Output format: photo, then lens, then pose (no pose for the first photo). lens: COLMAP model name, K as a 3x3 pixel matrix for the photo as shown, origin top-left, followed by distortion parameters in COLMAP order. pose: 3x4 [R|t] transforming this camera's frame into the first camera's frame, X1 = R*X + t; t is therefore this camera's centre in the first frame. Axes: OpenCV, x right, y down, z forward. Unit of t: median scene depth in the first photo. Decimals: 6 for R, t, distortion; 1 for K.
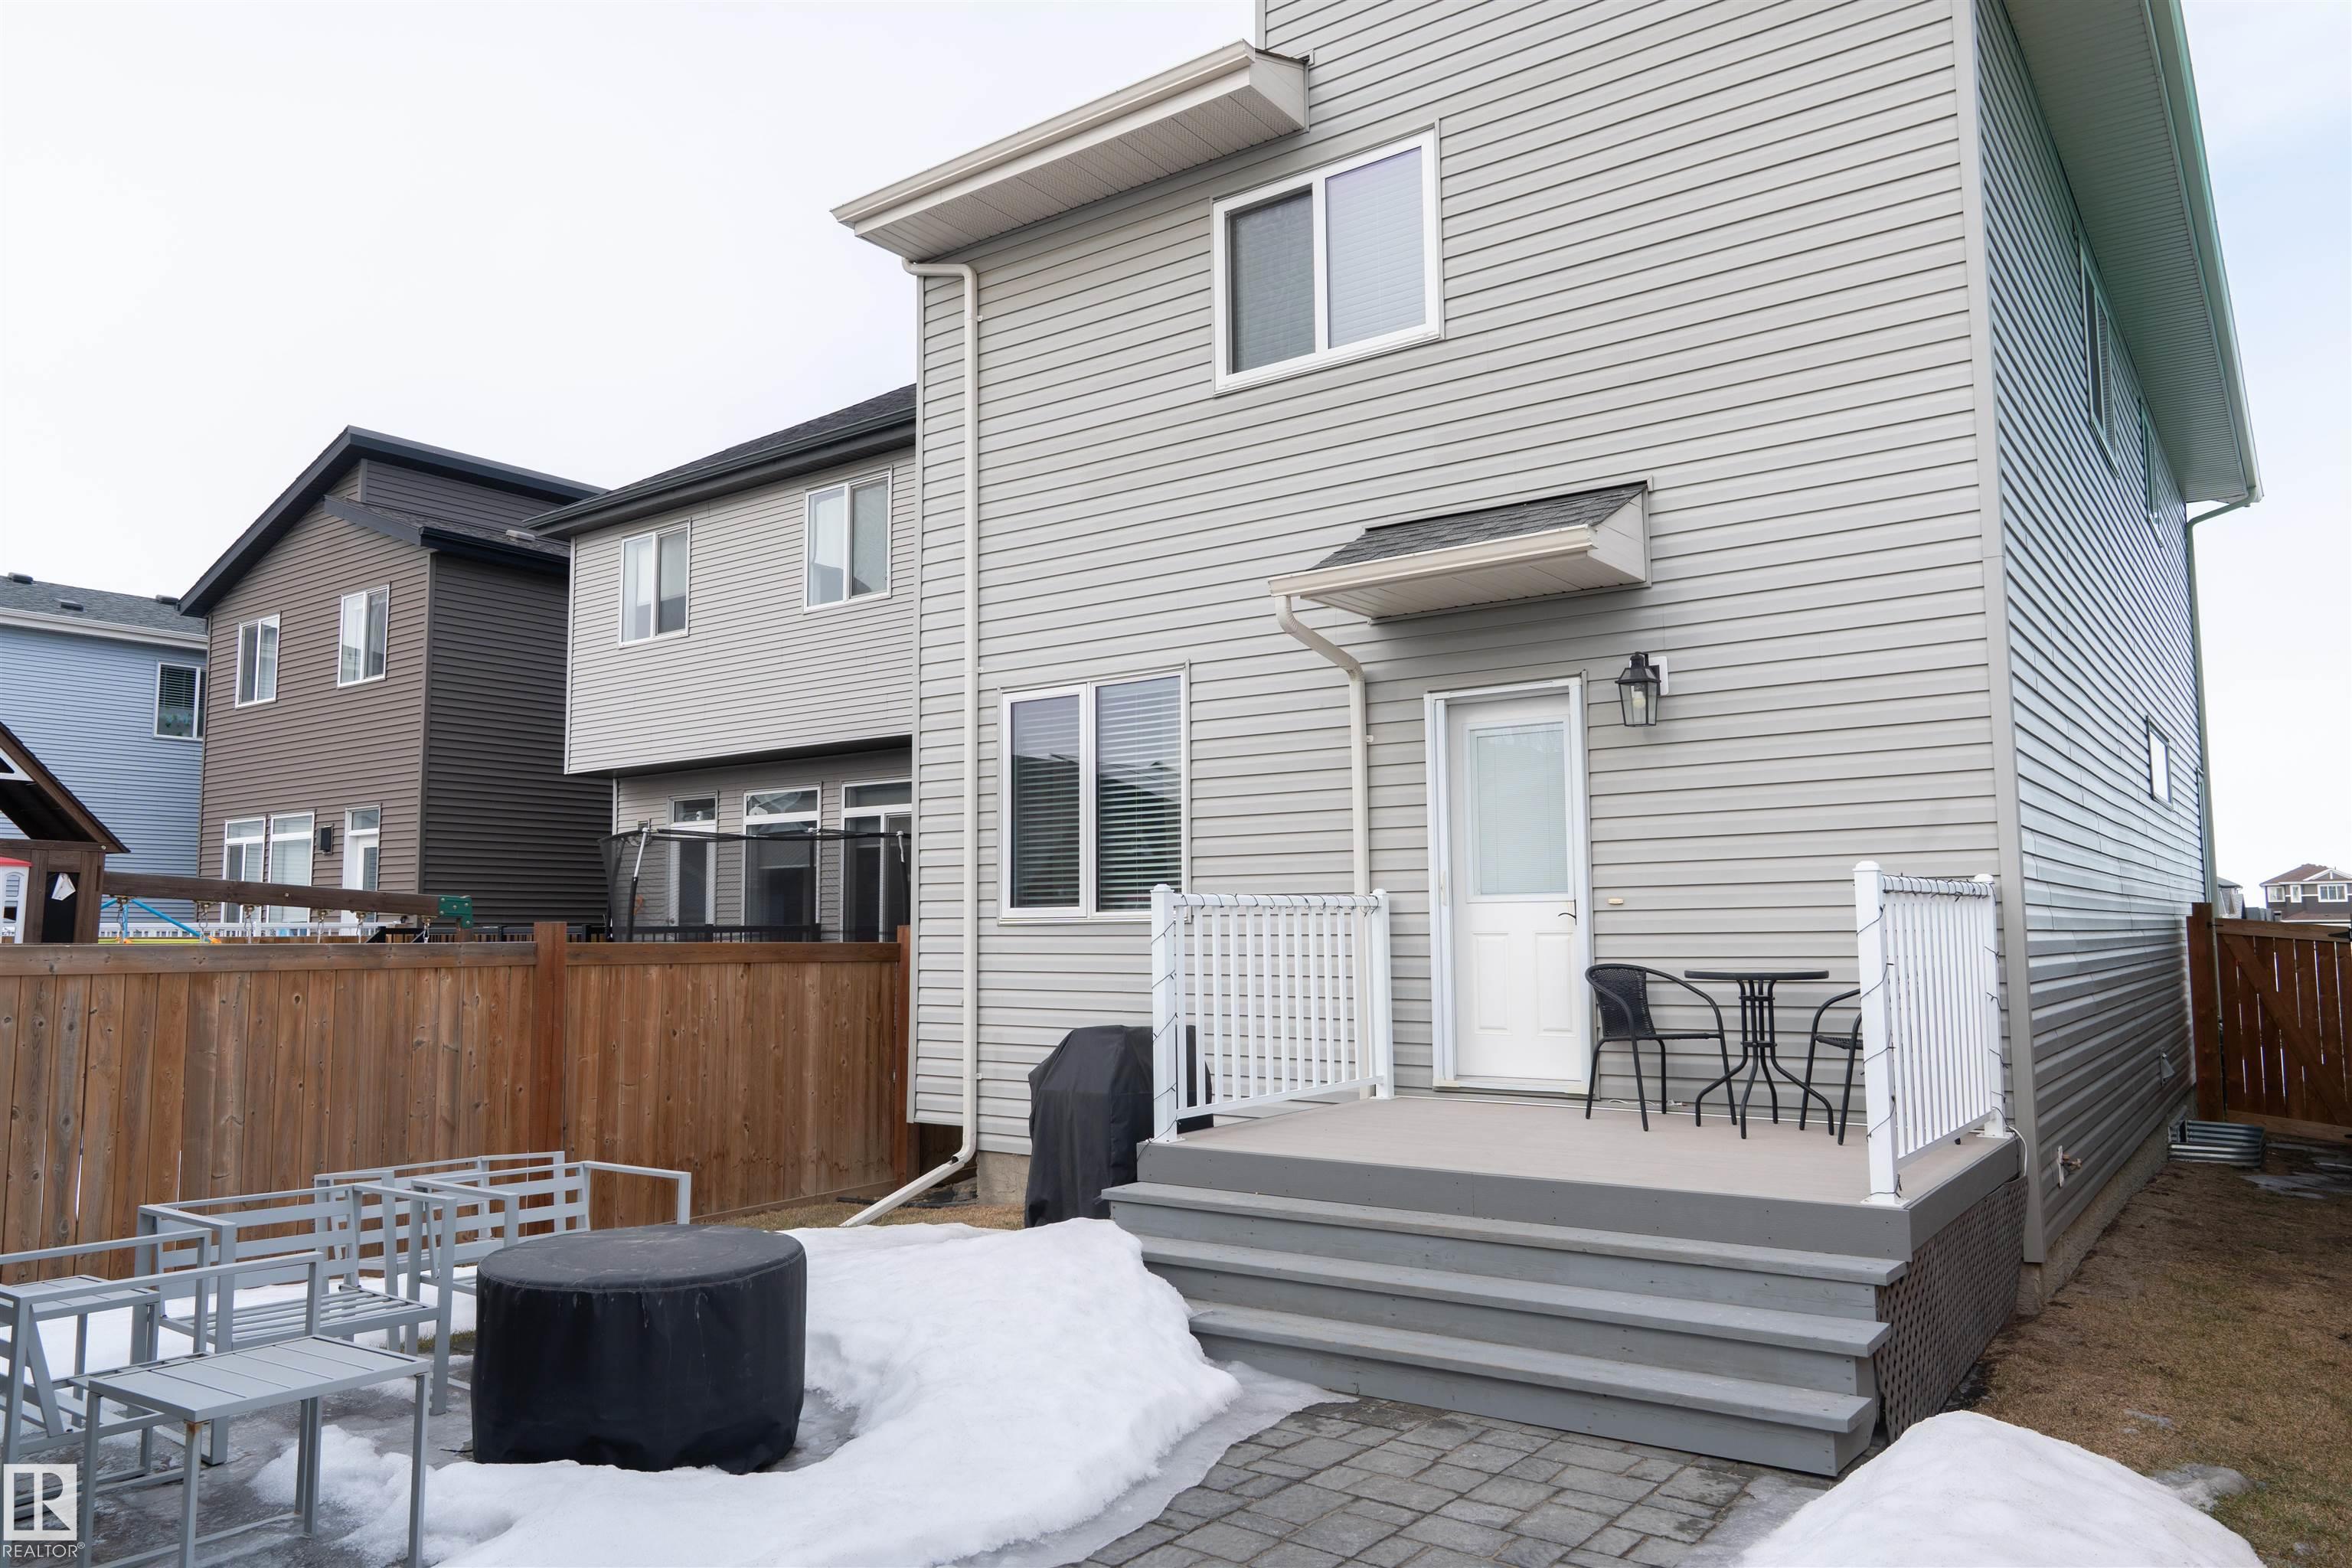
lens RADIAL K [[1605.6, 0, 1176.0], [0, 1605.6, 784.0], [0, 0, 1]] dist [-0.002232, 0.000839]
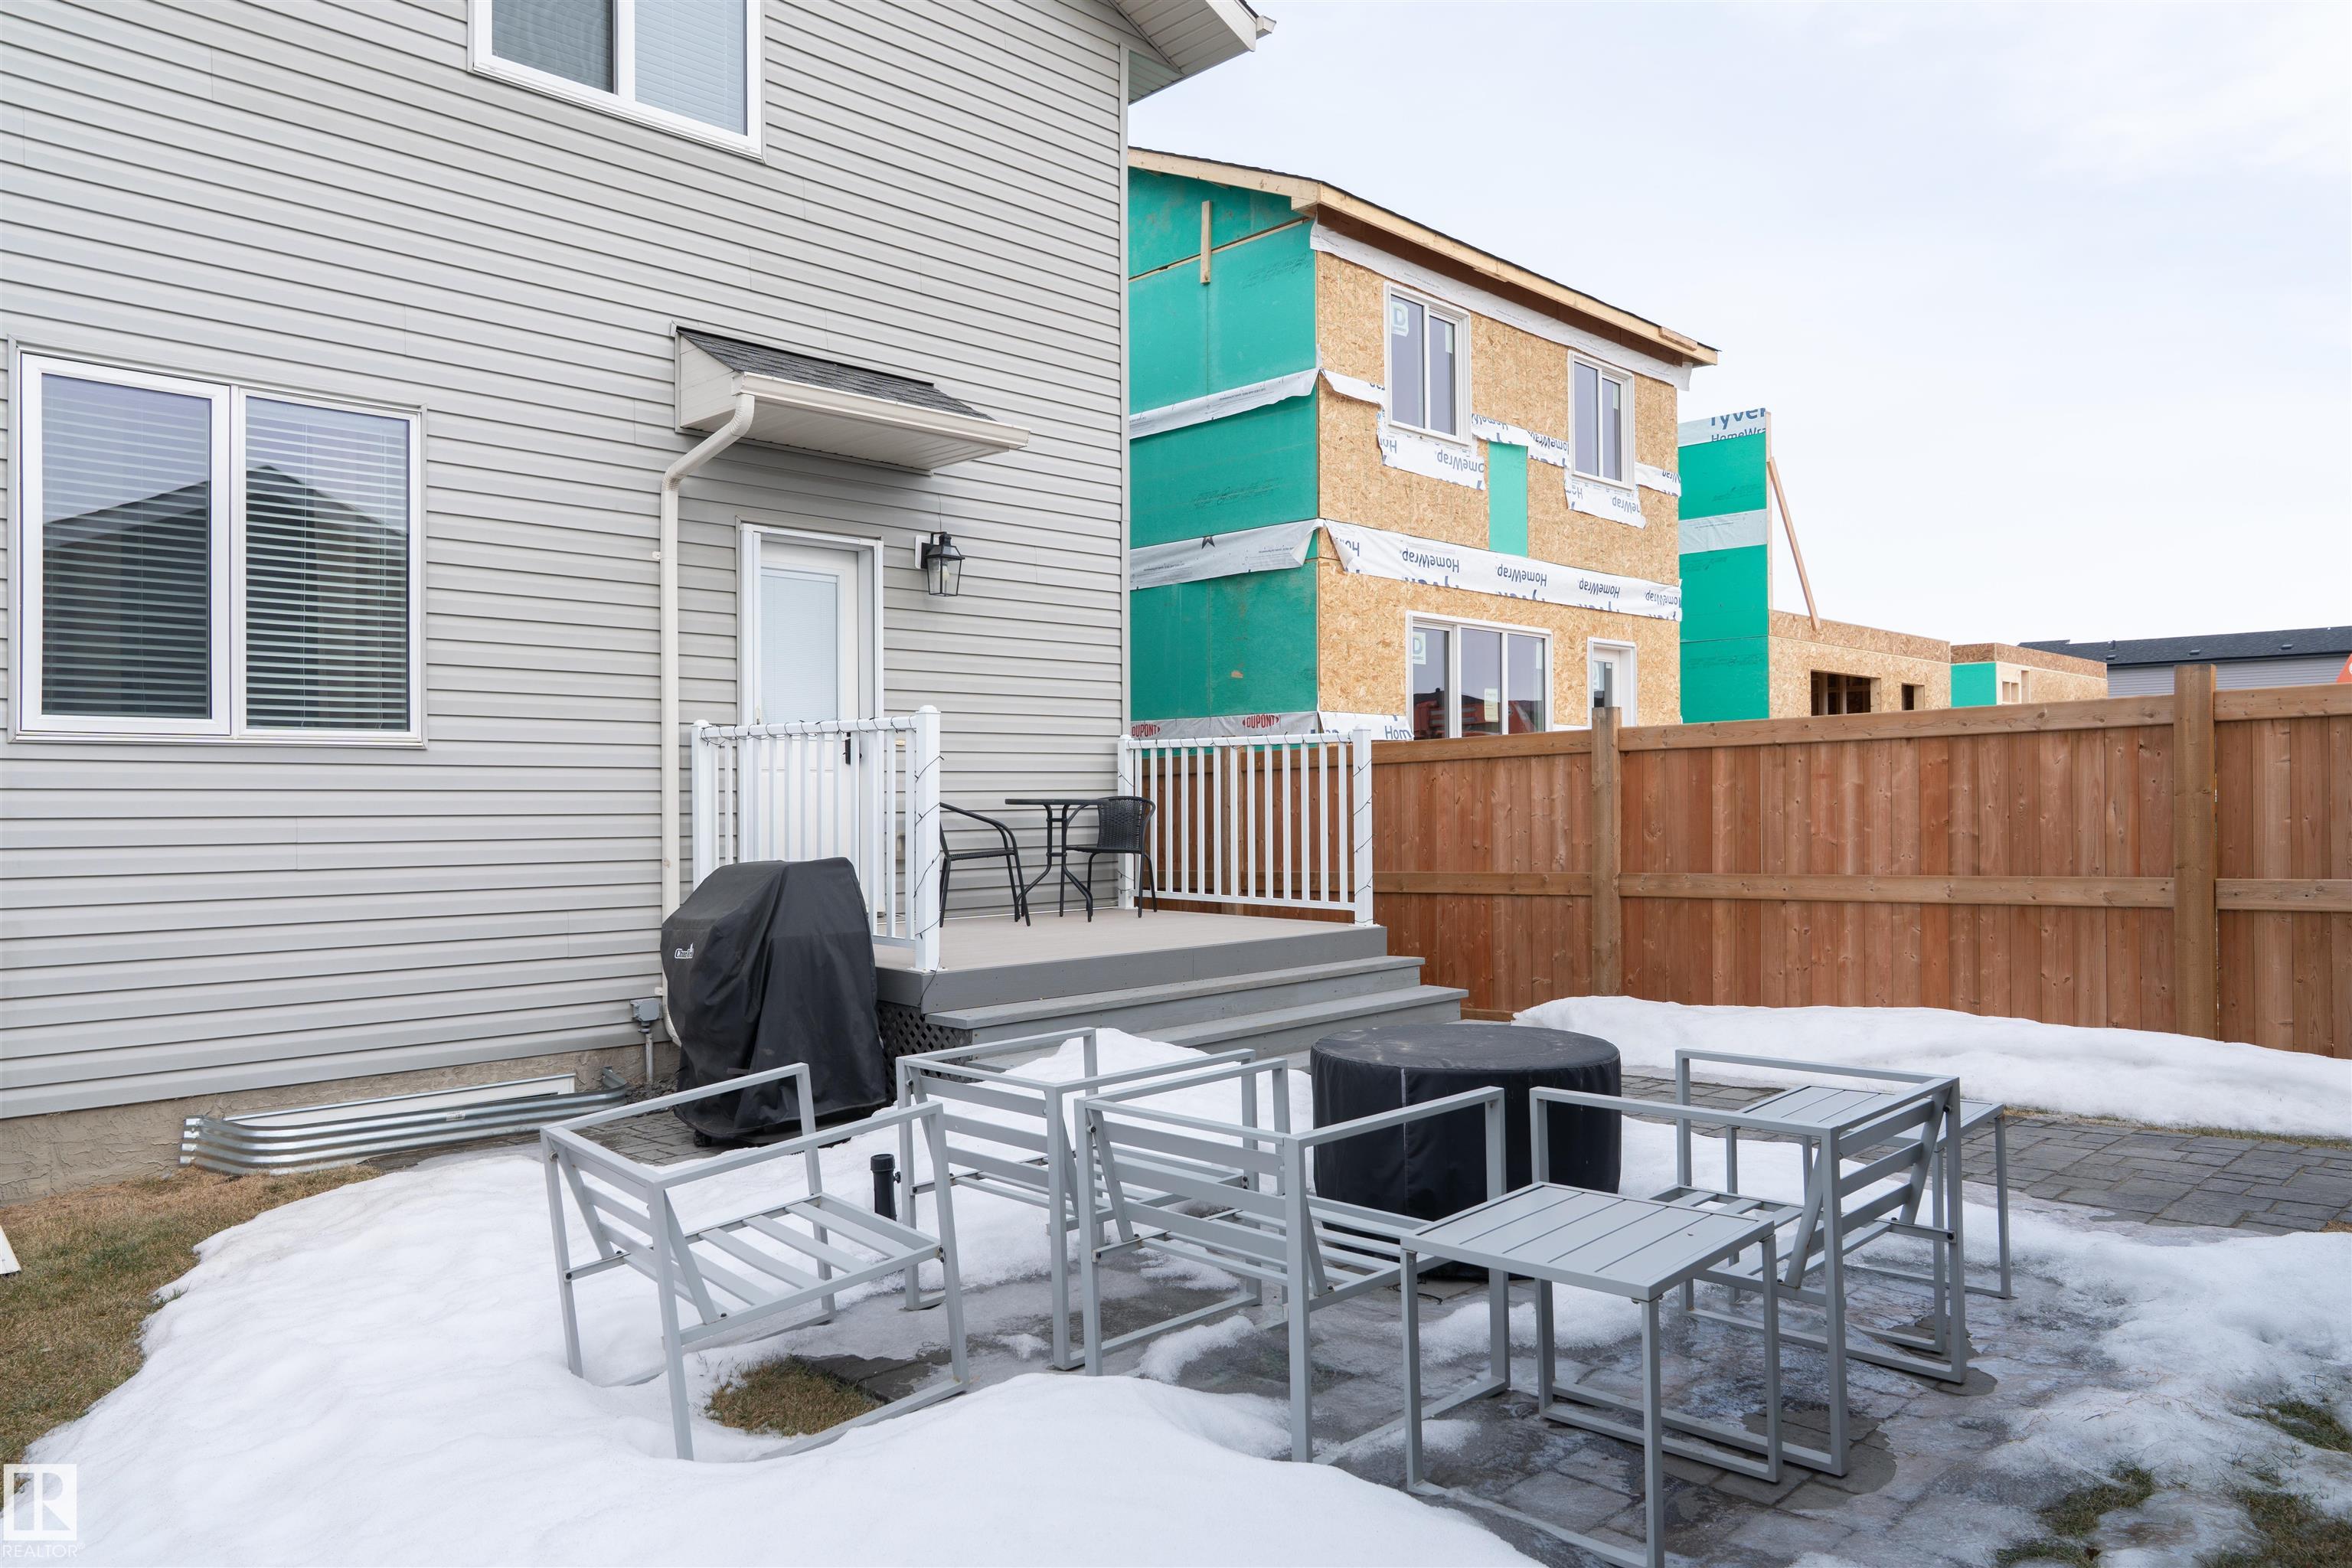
lens RADIAL K [[1605.6, 0, 1176.0], [0, 1605.6, 784.0], [0, 0, 1]] dist [-0.002232, 0.000839]
pose [[0.149394, 0.018086, 0.988612, -0.749286], [-0.085939, 0.996287, -0.005240, 0.082230], [-0.985036, -0.084178, 0.150394, 0.571440]]
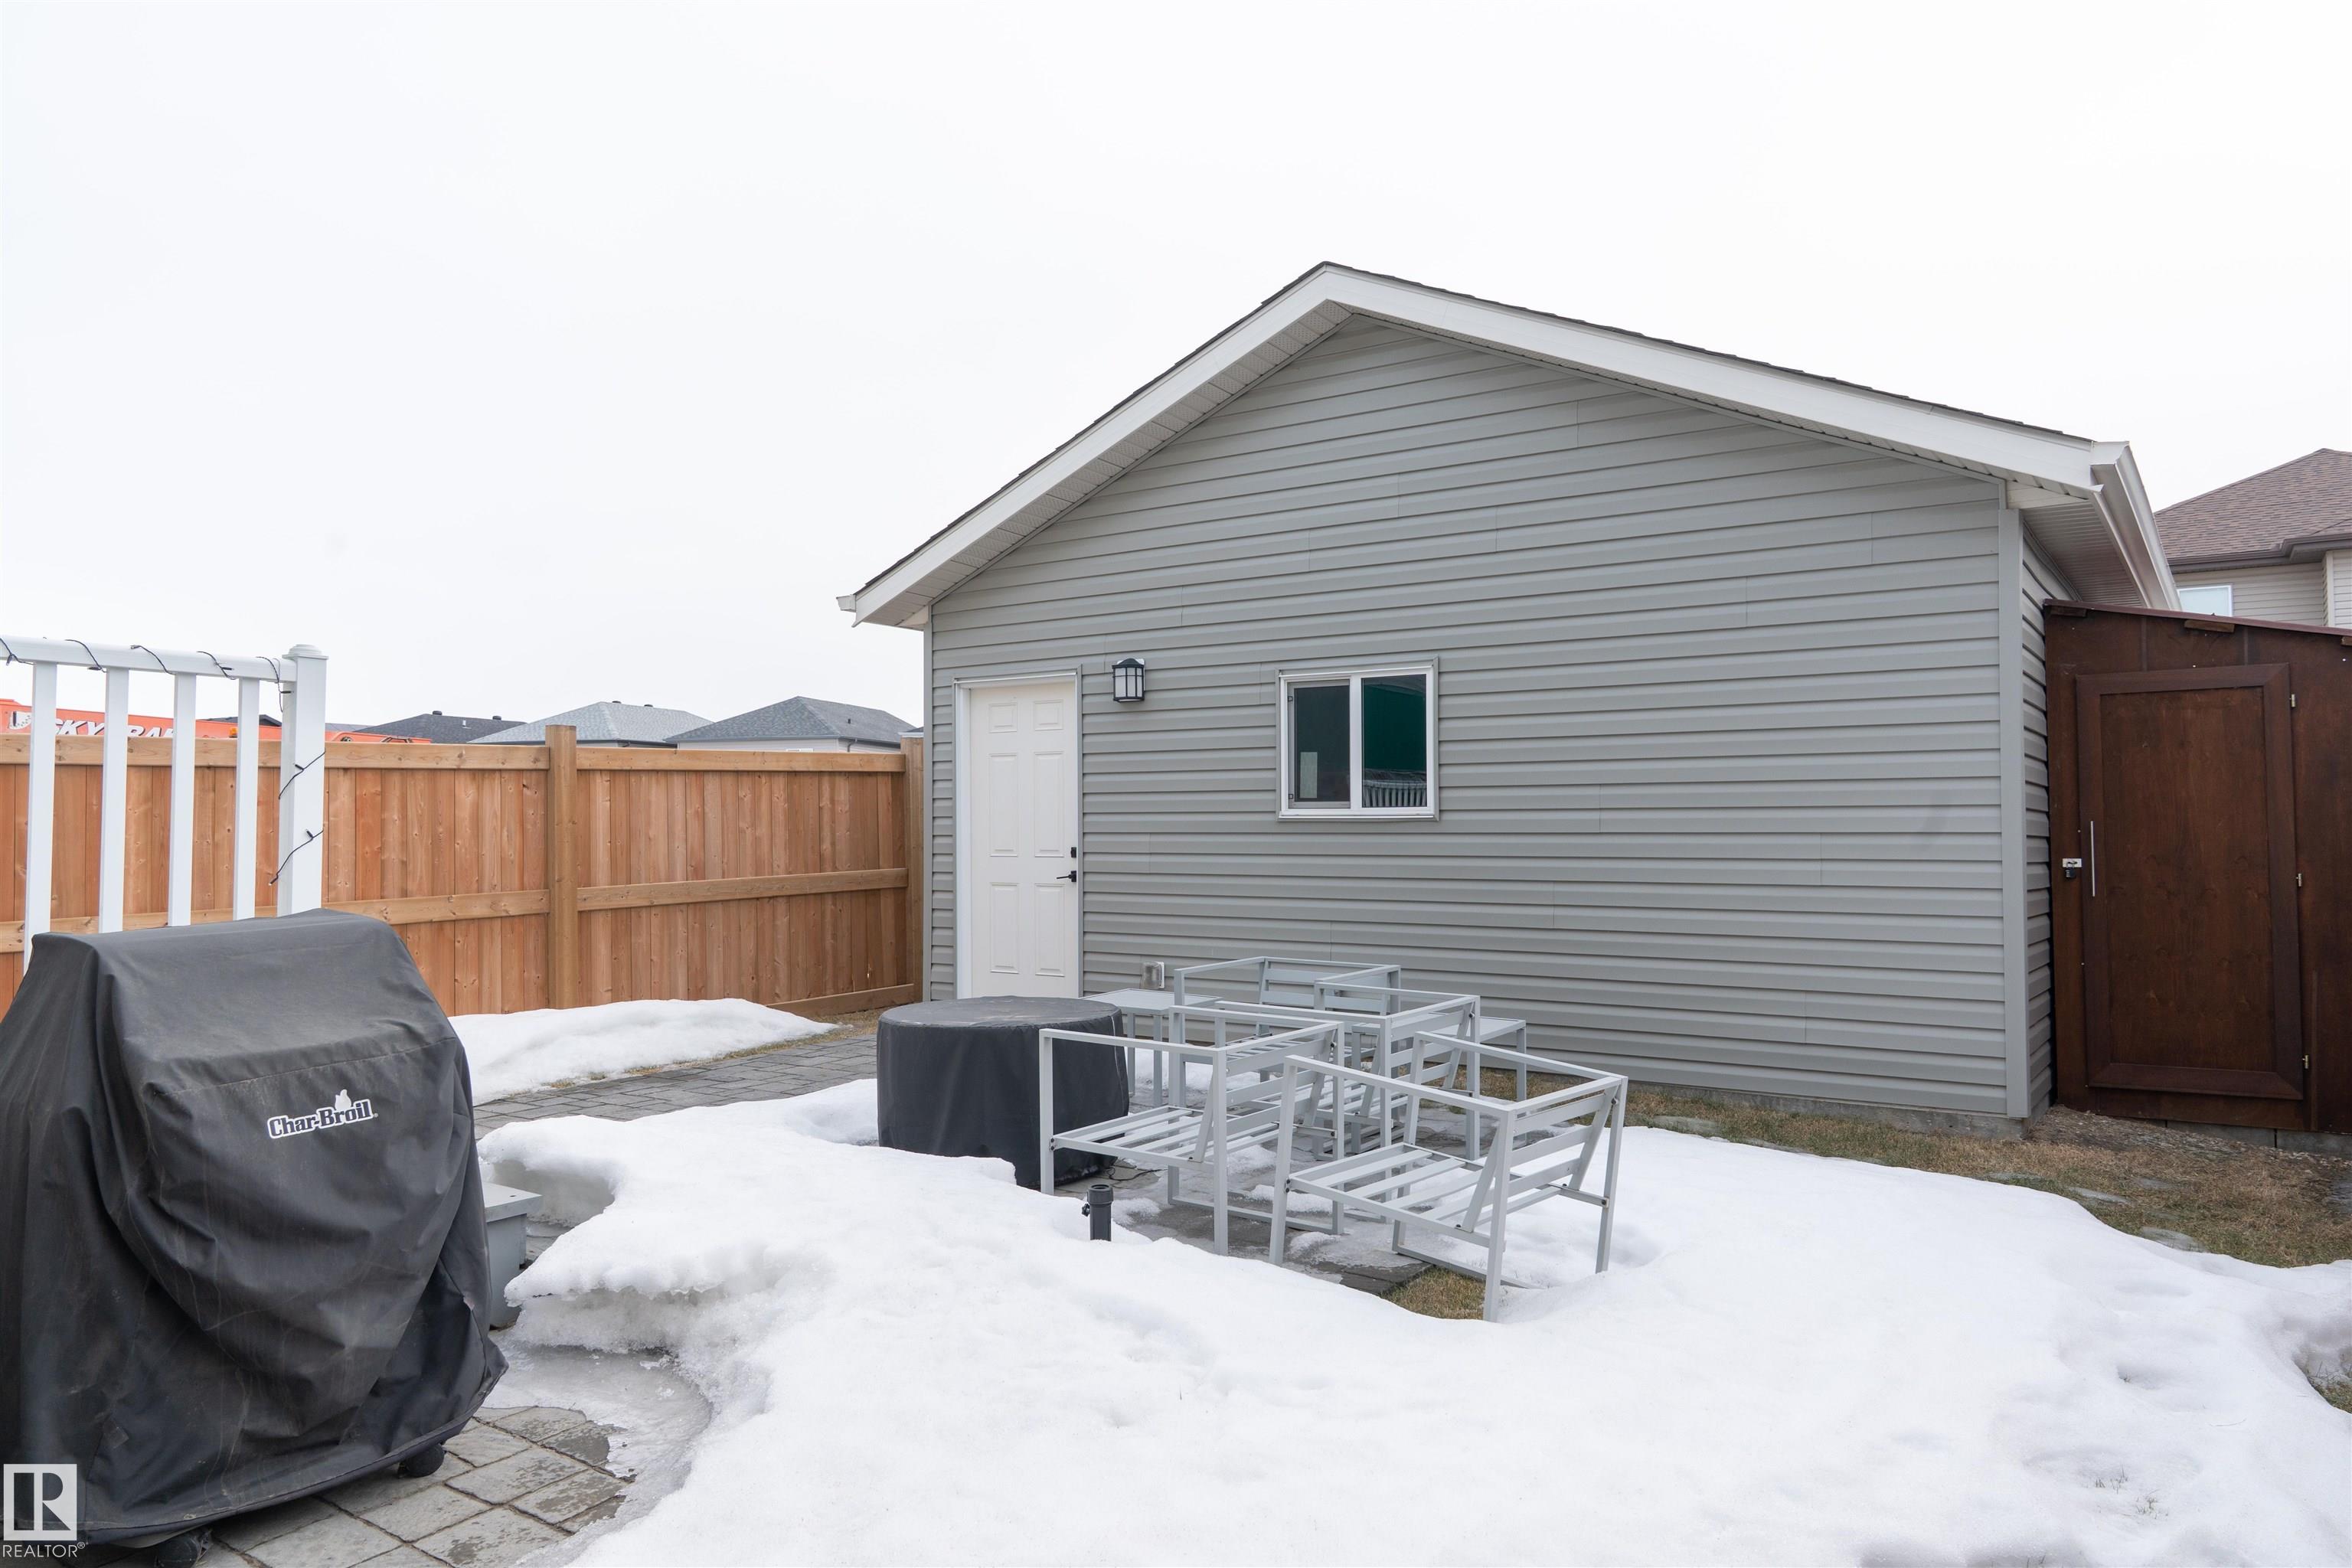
lens RADIAL K [[1605.6, 0, 1176.0], [0, 1605.6, 784.0], [0, 0, 1]] dist [-0.002232, 0.000839]
pose [[-0.999745, 0.015544, -0.016401, 0.469708], [0.017411, 0.992547, -0.120609, 0.243106], [0.014404, -0.120864, -0.992565, 2.235386]]
